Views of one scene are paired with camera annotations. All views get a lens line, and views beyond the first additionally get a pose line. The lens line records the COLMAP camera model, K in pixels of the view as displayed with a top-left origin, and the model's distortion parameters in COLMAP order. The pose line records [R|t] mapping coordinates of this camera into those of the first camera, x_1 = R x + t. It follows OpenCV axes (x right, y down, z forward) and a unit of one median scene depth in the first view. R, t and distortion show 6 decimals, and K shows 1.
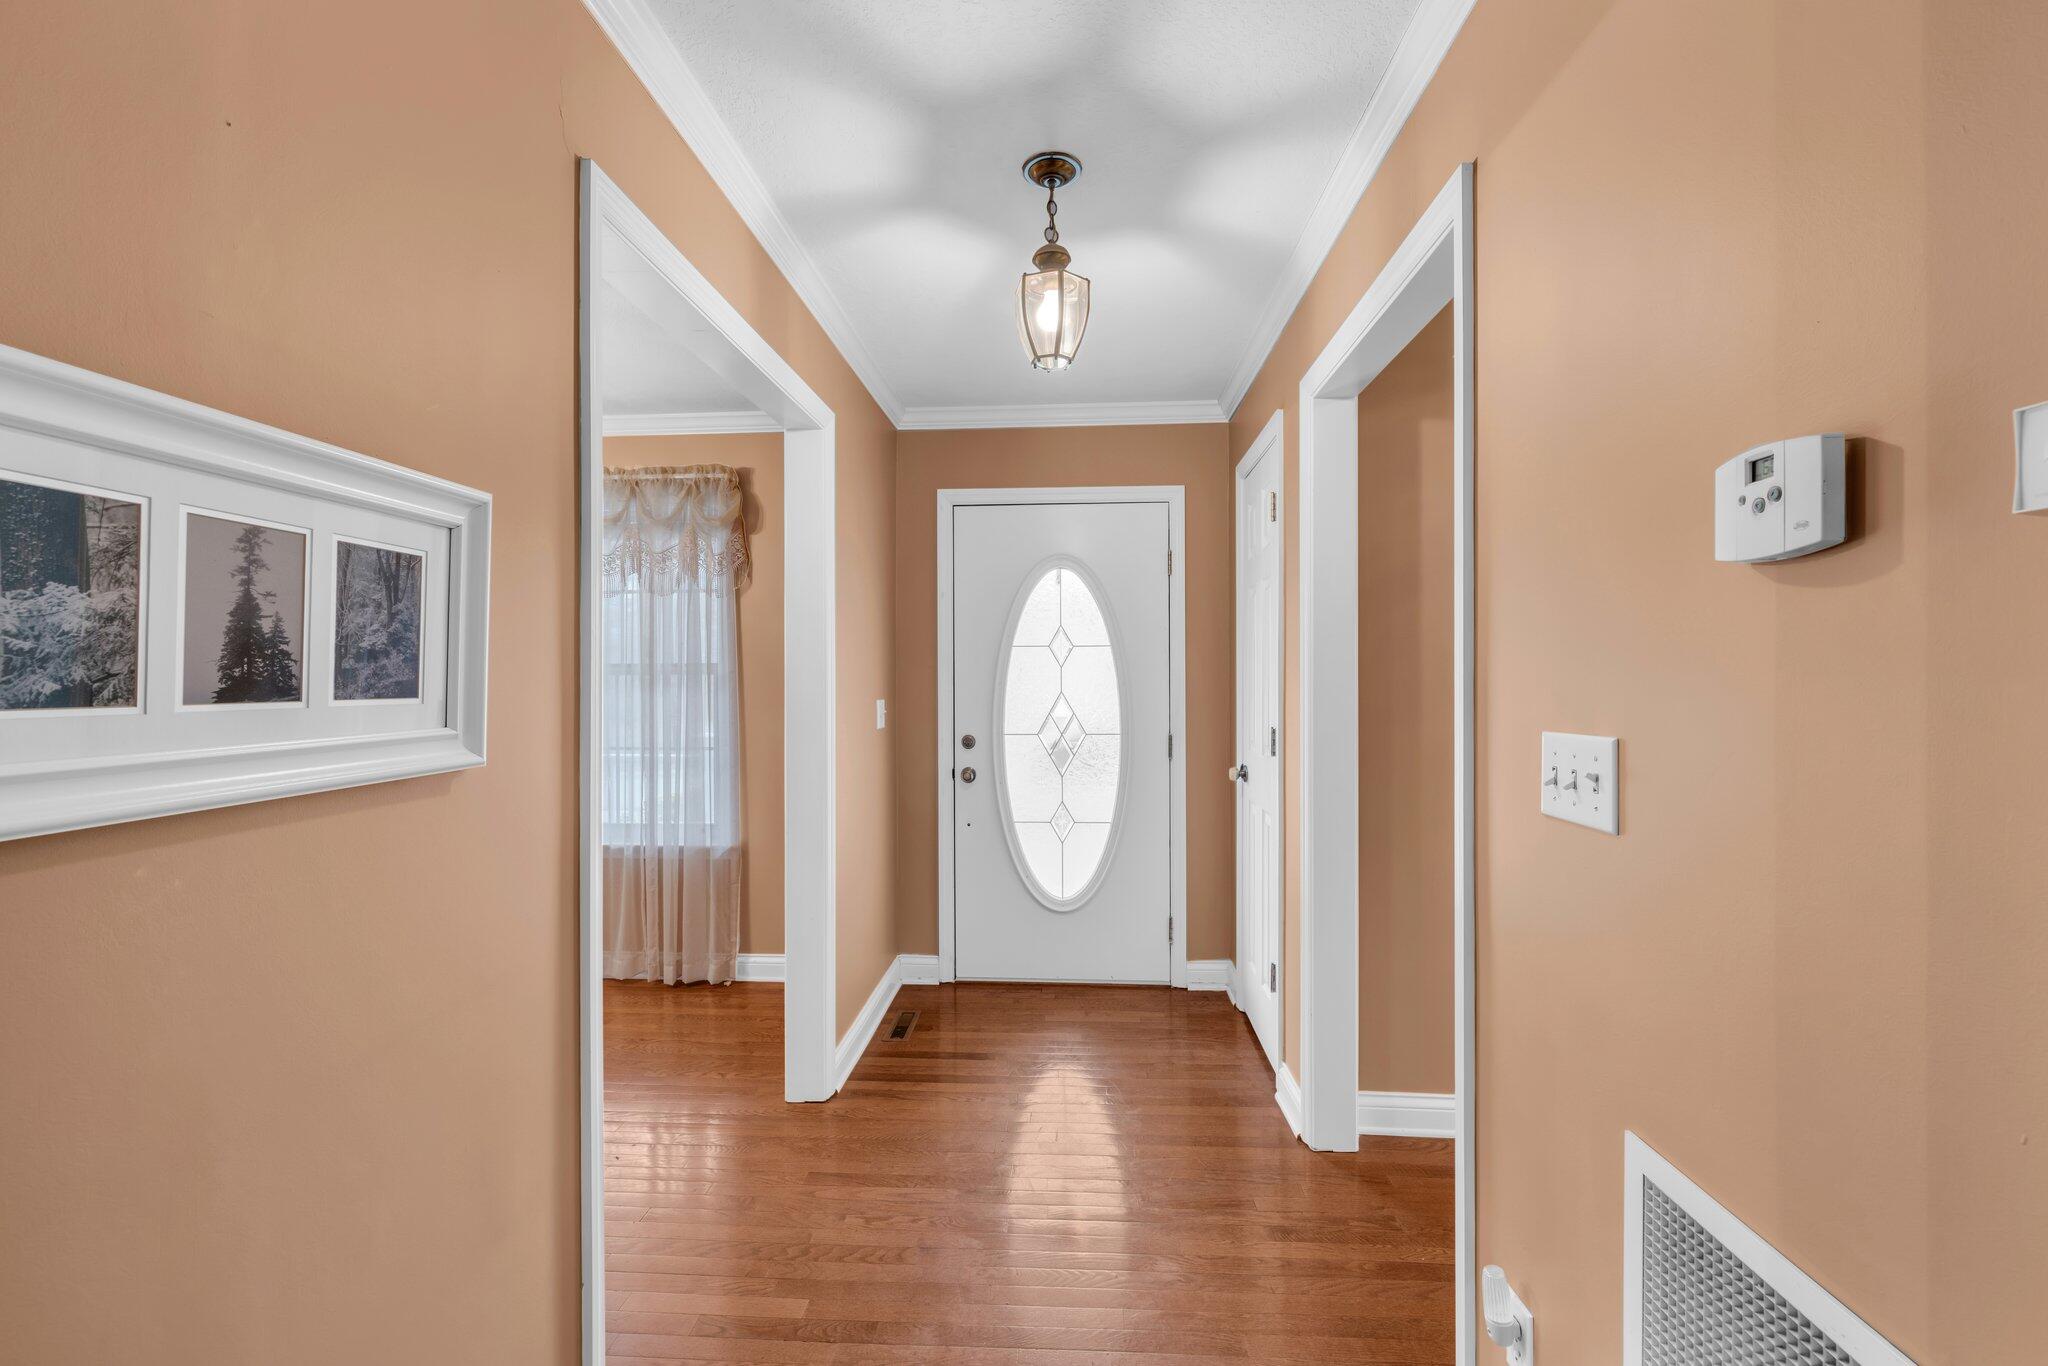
lens RADIAL K [[878.9, 0, 1029.8], [0, 878.9, 684.4], [0, 0, 1]] dist [-0.000339, 0.000152]
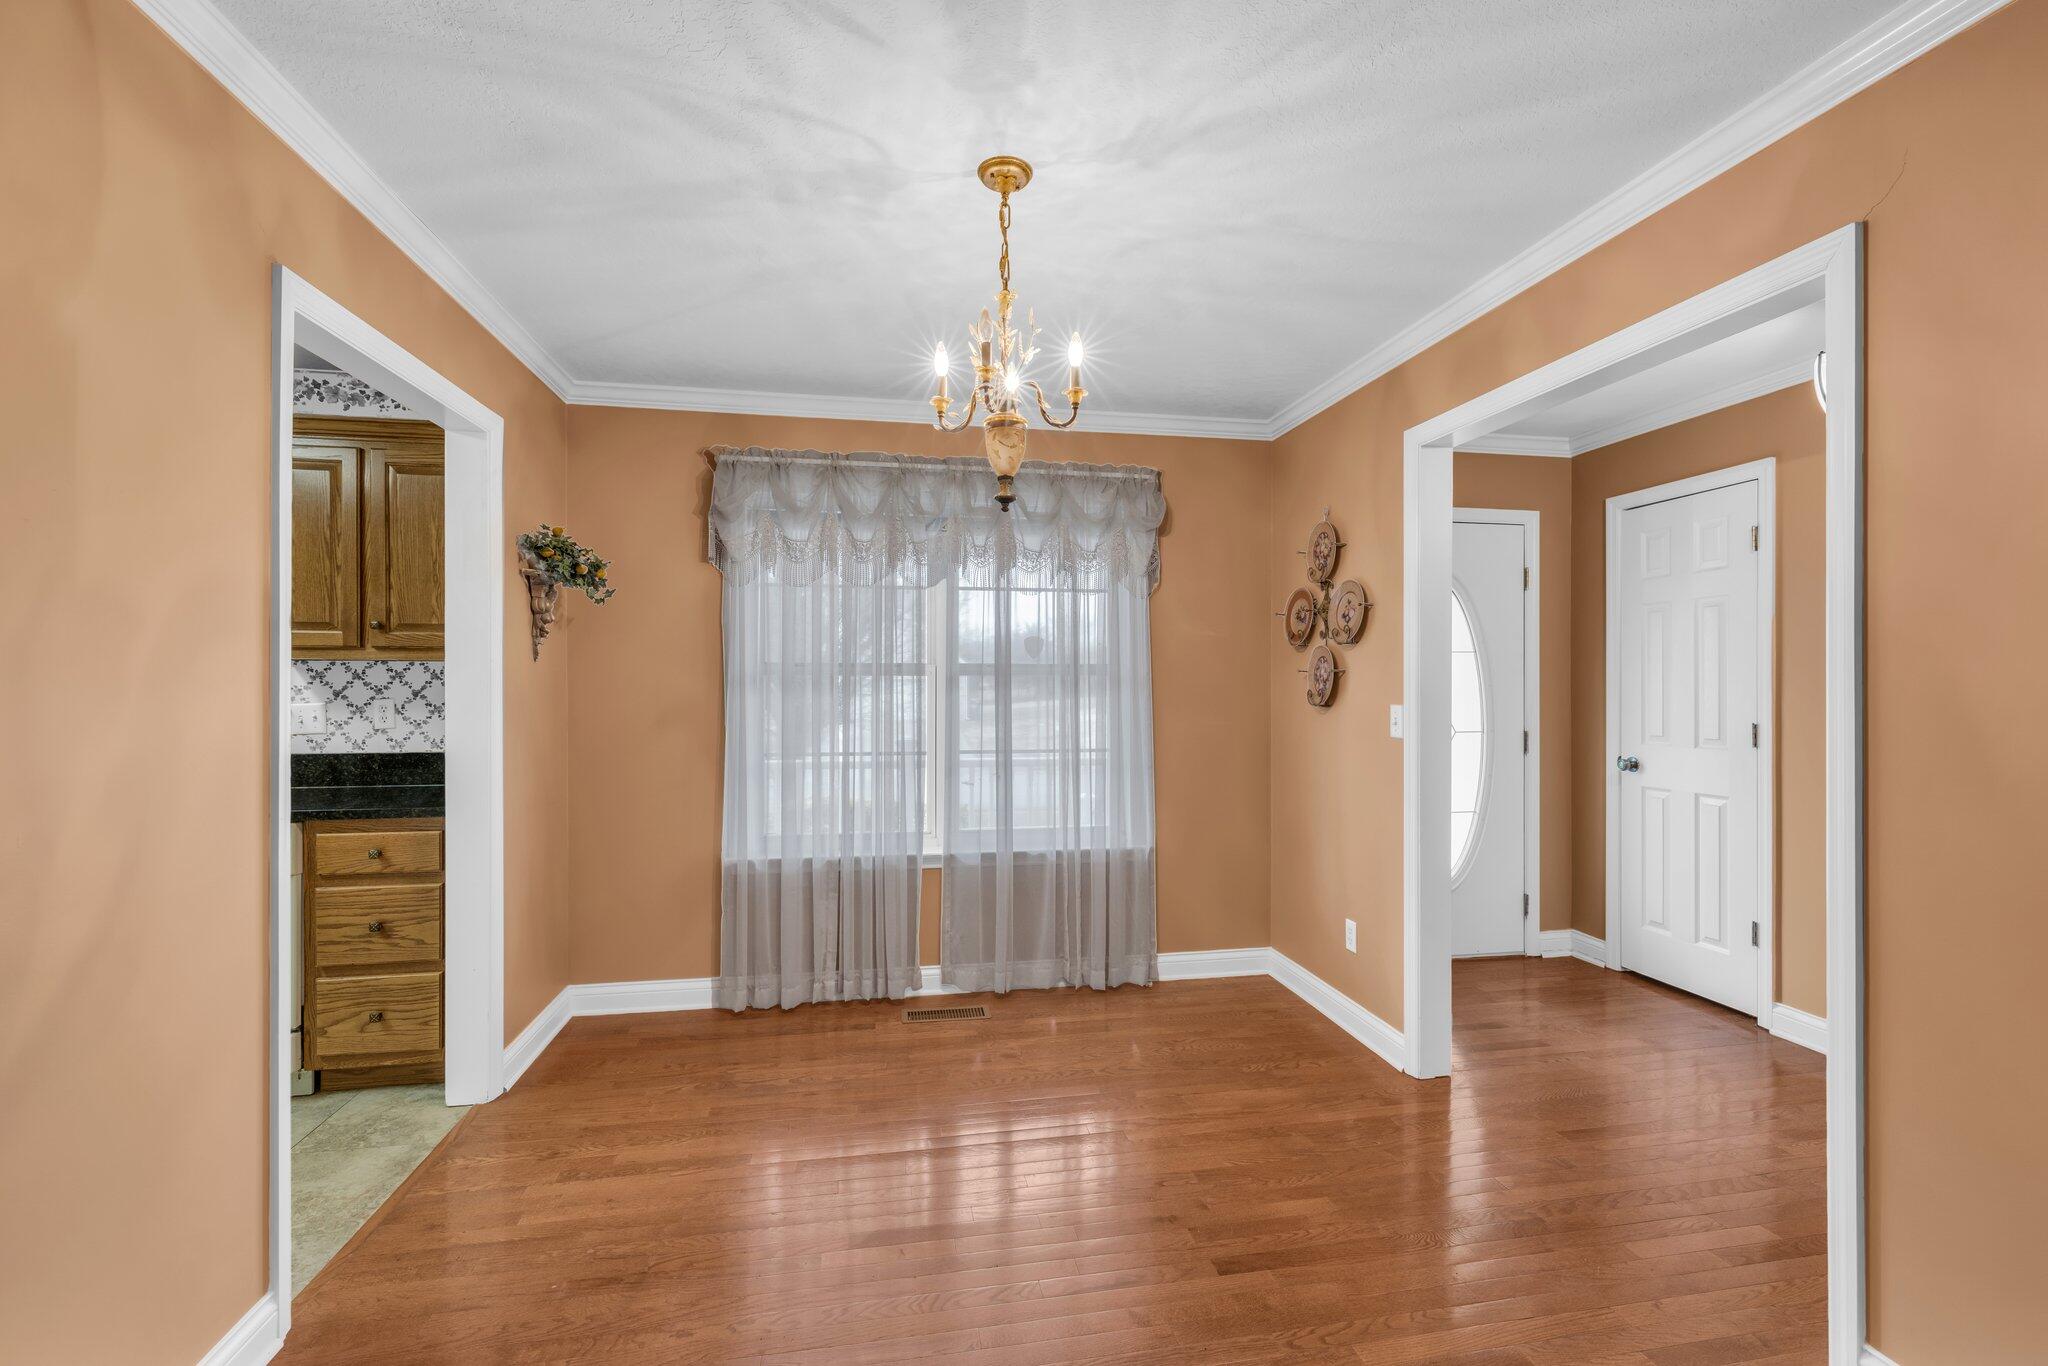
lens RADIAL K [[878.9, 0, 1029.8], [0, 878.9, 684.4], [0, 0, 1]] dist [-0.000339, 0.000152]
pose [[0.969306, 0.004298, 0.245821, -0.724452], [-0.003869, 0.999990, -0.002230, 0.001471], [-0.245828, 0.001211, 0.969313, 0.063858]]
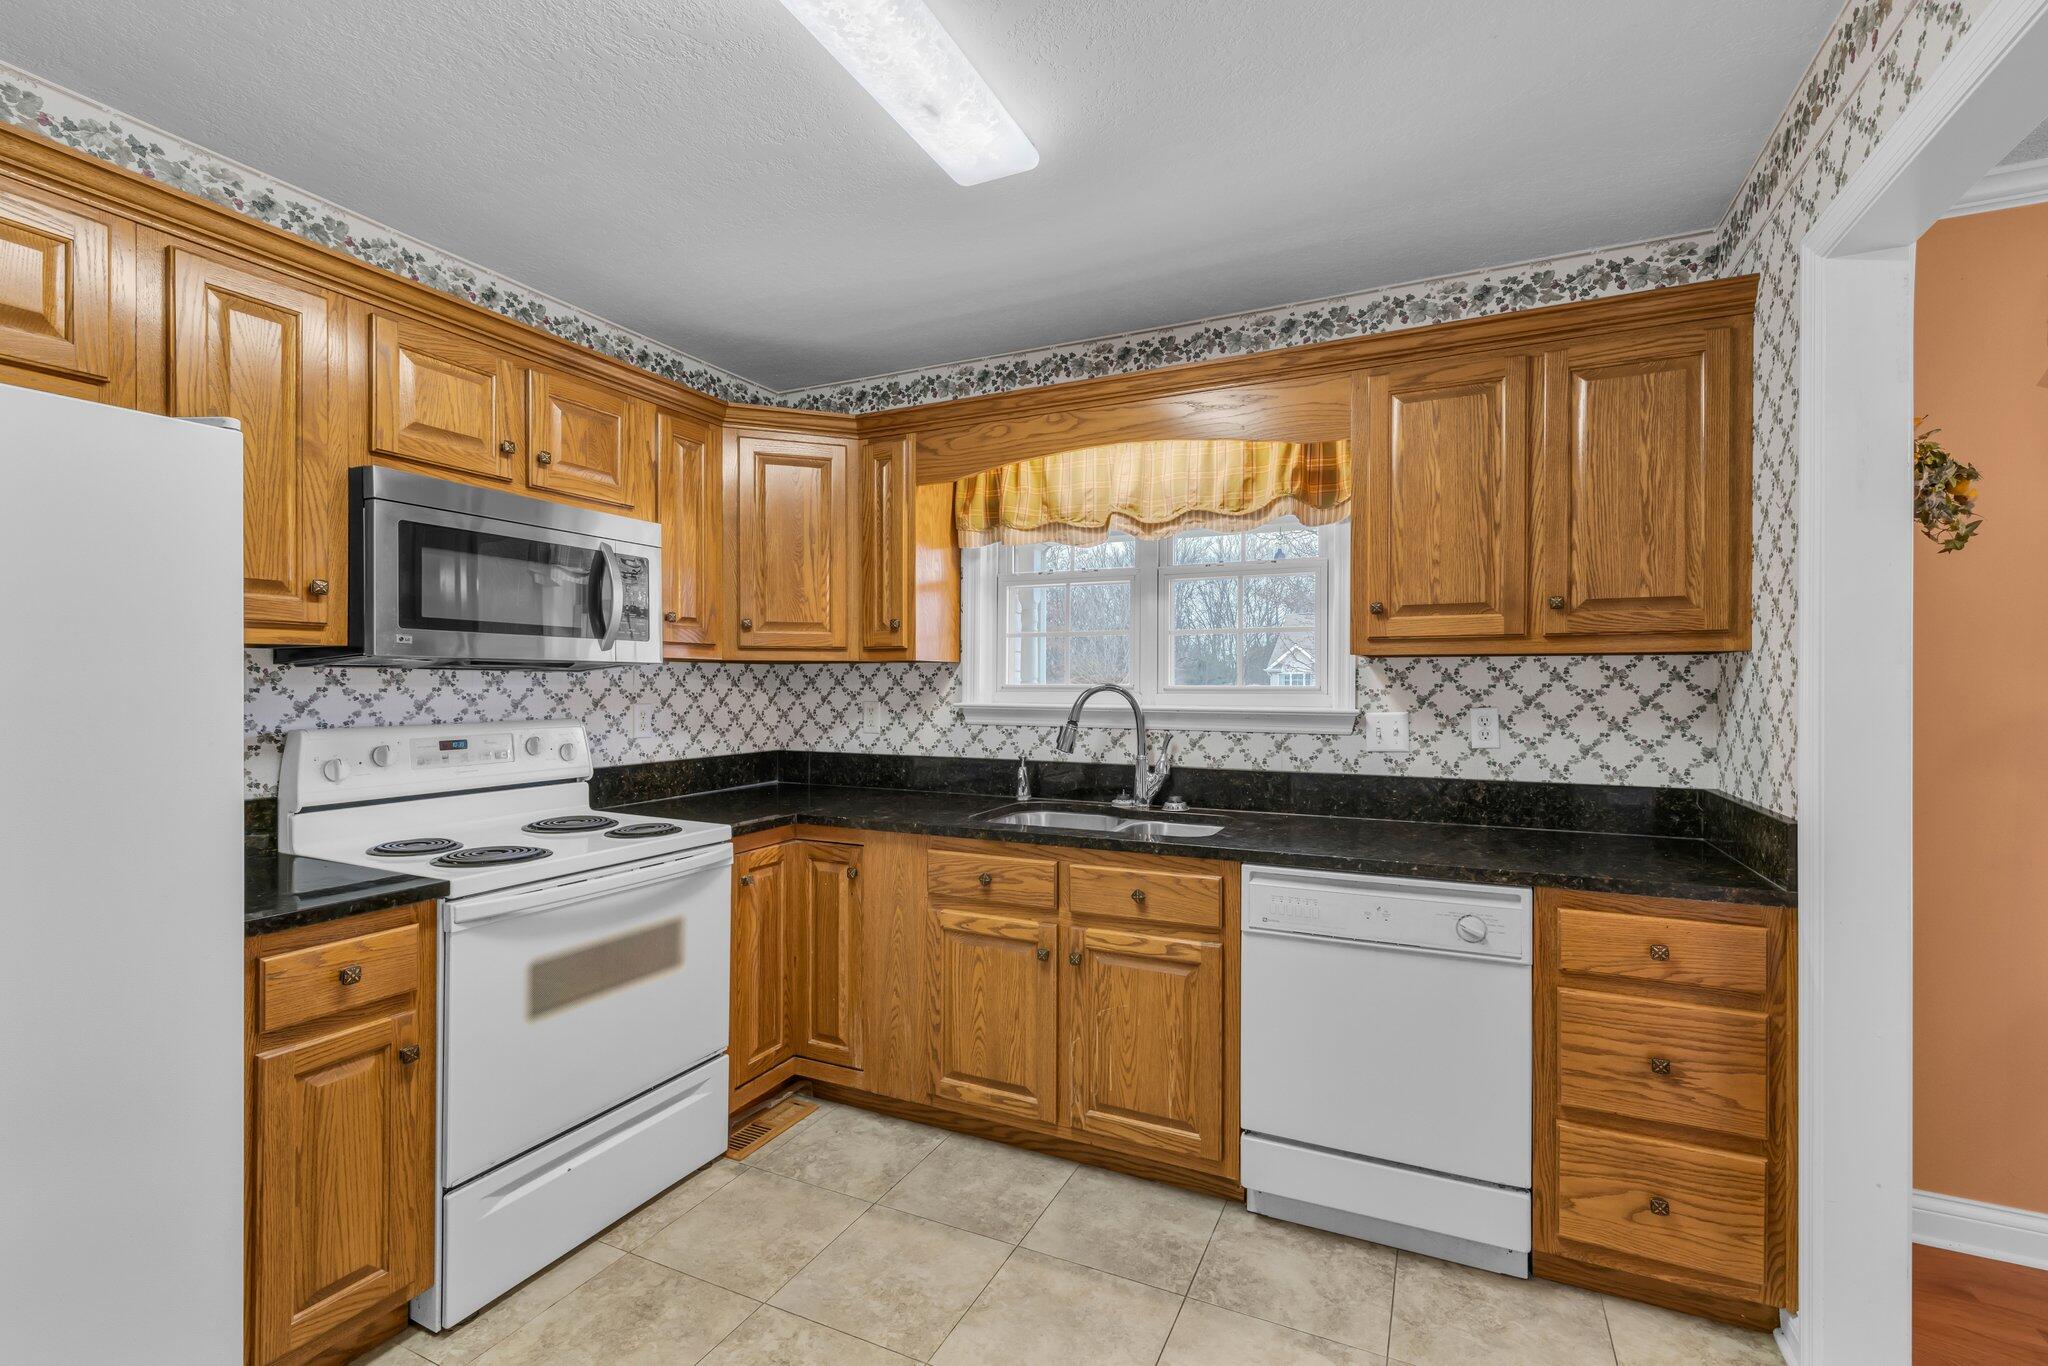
lens RADIAL K [[878.9, 0, 1029.8], [0, 878.9, 684.4], [0, 0, 1]] dist [-0.000339, 0.000152]
pose [[0.931314, 0.002830, -0.364207, -1.715105], [-0.005130, 0.999973, -0.005346, 0.007456], [0.364182, 0.006847, 0.931303, 0.633562]]
